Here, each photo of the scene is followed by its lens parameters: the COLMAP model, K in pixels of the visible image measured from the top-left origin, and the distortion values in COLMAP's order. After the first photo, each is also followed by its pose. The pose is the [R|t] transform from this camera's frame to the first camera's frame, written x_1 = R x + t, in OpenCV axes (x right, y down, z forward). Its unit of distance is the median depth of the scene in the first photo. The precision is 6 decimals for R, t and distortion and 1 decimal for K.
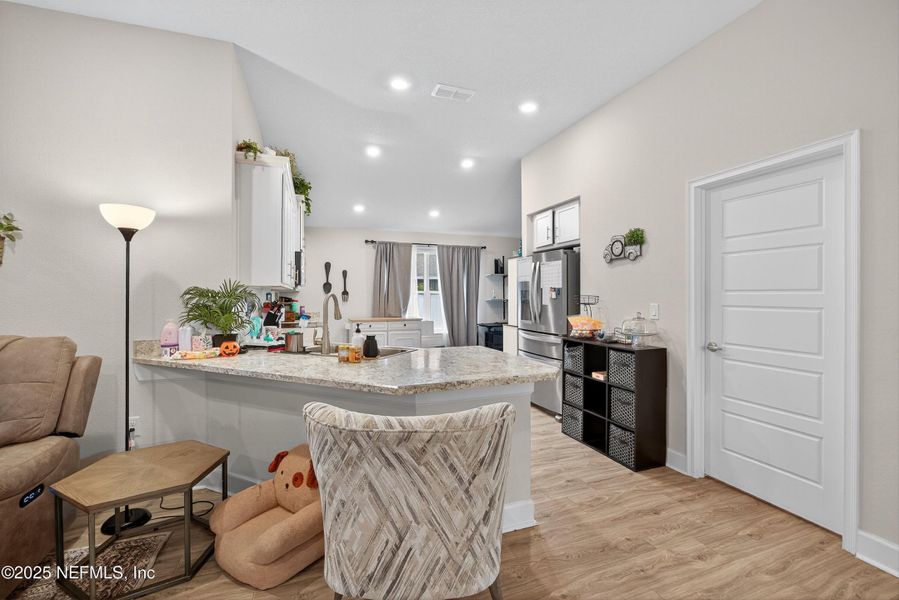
lens RADIAL K [[389.8, 0, 457.2], [0, 389.8, 296.1], [0, 0, 1]] dist [-0.008397, 0.002303]
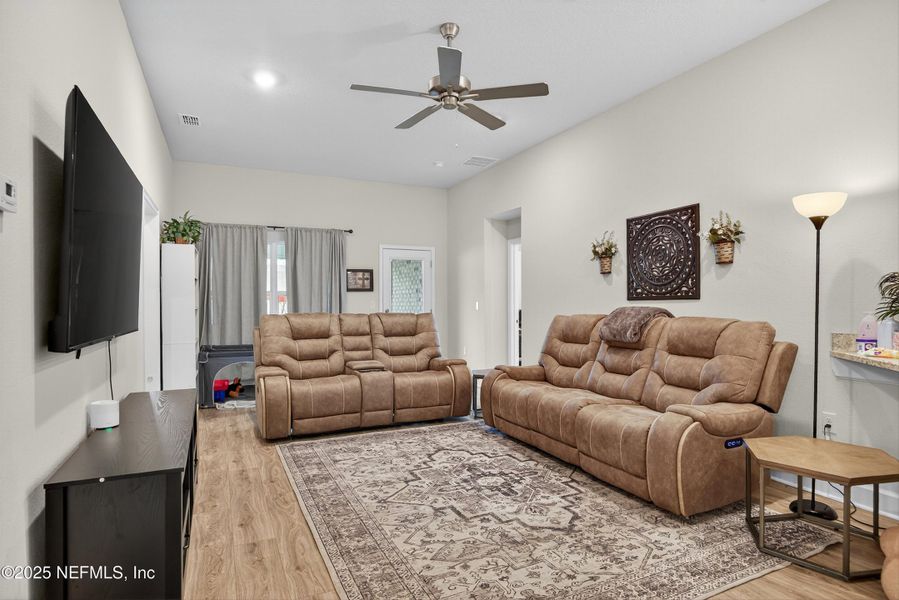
lens RADIAL K [[493.8, 0, 450.0], [0, 493.8, 304.6], [0, 0, 1]] dist [-0.001744, 0.003362]
pose [[0.094689, 0.003066, -0.995502, 0.248973], [-0.003872, 0.999989, 0.002712, 0.039749], [0.995499, 0.003598, 0.094699, -0.042489]]
